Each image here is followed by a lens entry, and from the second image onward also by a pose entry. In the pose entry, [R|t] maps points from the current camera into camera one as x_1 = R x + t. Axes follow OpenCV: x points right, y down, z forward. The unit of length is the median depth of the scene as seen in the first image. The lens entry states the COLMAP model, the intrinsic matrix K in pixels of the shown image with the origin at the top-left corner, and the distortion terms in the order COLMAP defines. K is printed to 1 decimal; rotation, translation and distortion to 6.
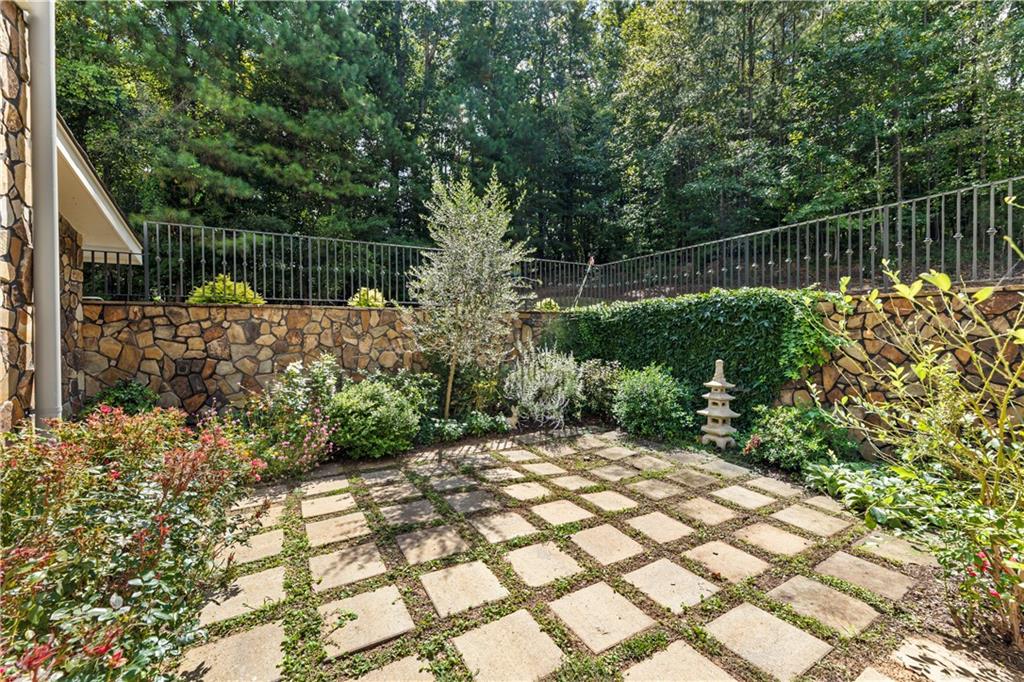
lens RADIAL K [[417.7, 0, 512.2], [0, 417.7, 337.2], [0, 0, 1]] dist [-0.002720, -0.000106]
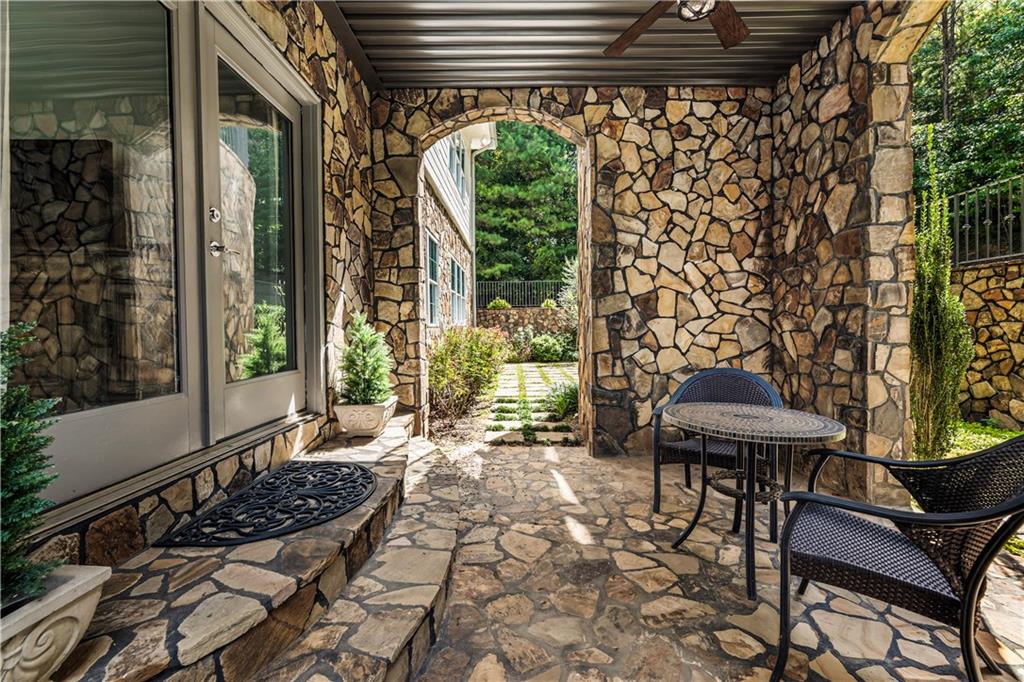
lens RADIAL K [[417.7, 0, 511.3], [0, 417.7, 334.0], [0, 0, 1]] dist [-0.002720, -0.000106]
pose [[0.869911, 0.006811, -0.493162, 0.746253], [-0.001134, 0.999930, 0.011809, 0.060094], [0.493208, -0.009714, 0.869857, -1.358354]]
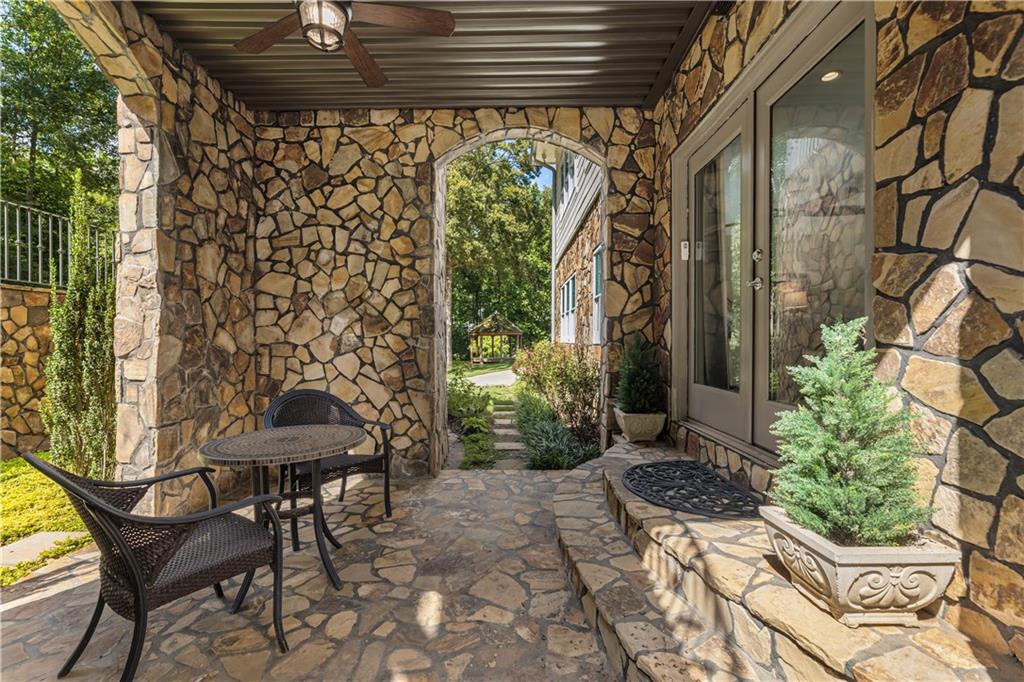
lens RADIAL K [[417.7, 0, 511.7], [0, 417.7, 341.1], [0, 0, 1]] dist [-0.002720, -0.000106]
pose [[-0.873216, 0.005505, 0.487303, -0.487842], [0.009714, 0.999934, 0.006111, 0.011991], [-0.487237, 0.010070, -0.873212, 0.827980]]
